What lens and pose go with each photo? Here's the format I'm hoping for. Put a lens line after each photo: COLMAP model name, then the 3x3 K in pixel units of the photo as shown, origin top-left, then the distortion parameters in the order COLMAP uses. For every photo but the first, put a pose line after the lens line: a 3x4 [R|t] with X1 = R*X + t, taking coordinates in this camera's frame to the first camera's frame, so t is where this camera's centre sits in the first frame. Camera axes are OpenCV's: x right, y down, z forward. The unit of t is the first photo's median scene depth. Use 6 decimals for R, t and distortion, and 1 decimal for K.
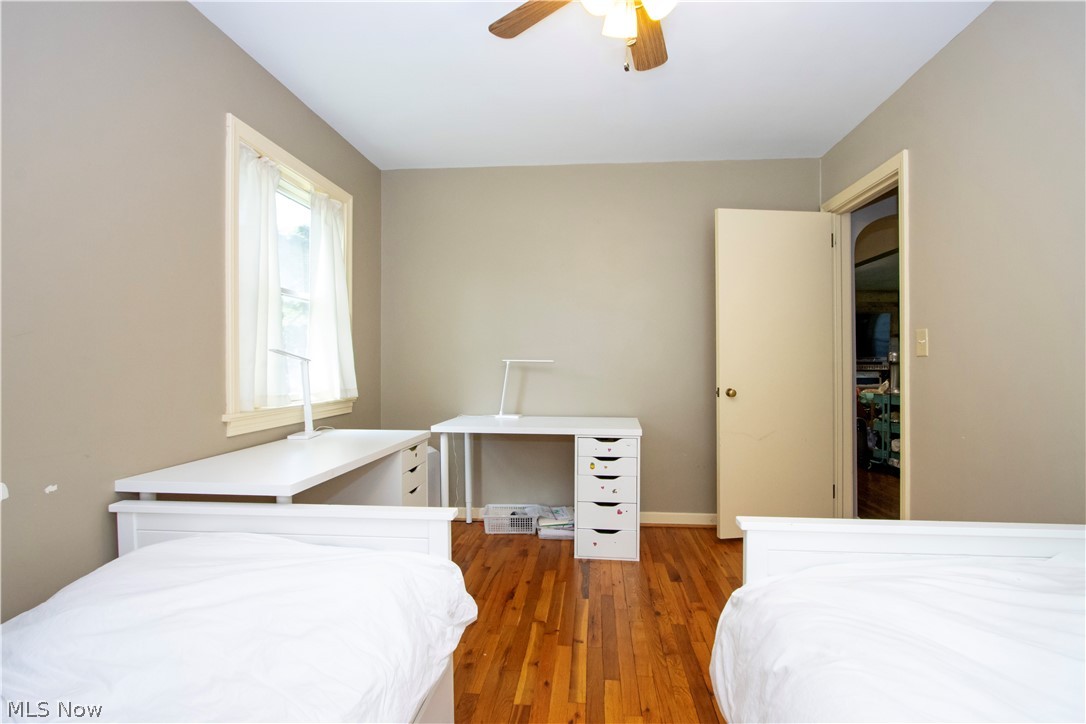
lens RADIAL K [[505.2, 0, 546.5], [0, 505.2, 361.9], [0, 0, 1]] dist [-0.014303, 0.001553]
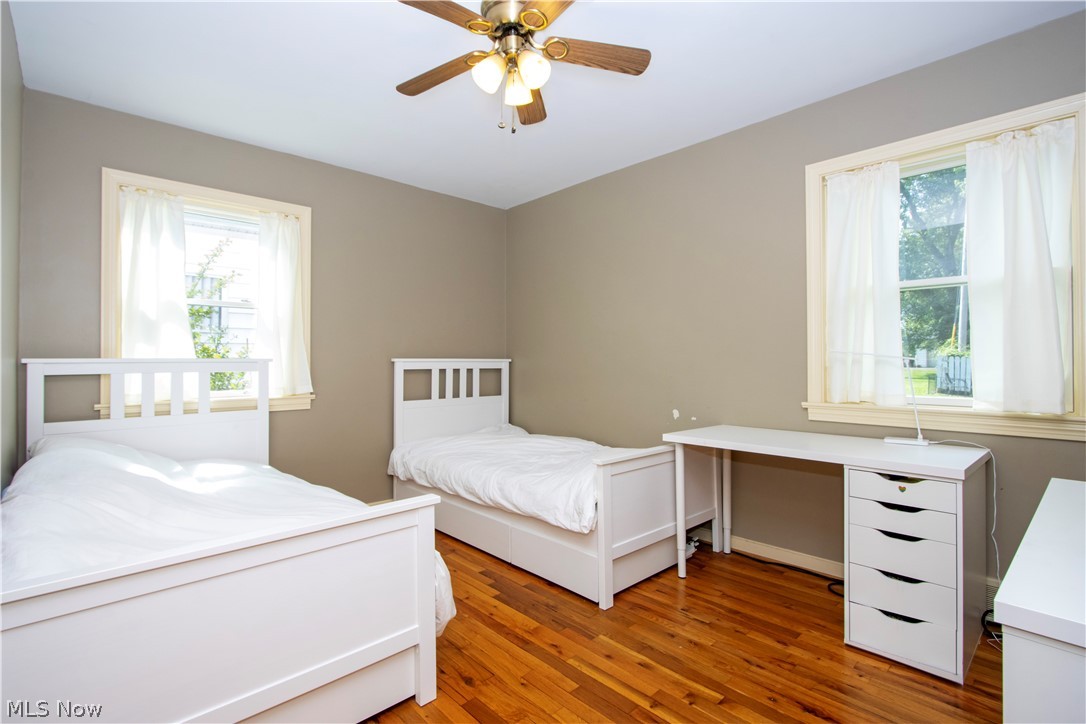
lens RADIAL K [[505.2, 0, 545.3], [0, 505.2, 360.9], [0, 0, 1]] dist [-0.014303, 0.001553]
pose [[-0.662235, -0.004047, -0.749285, 0.790211], [0.001218, 0.999978, -0.006477, 0.010027], [0.749295, -0.005202, -0.662216, 1.417135]]
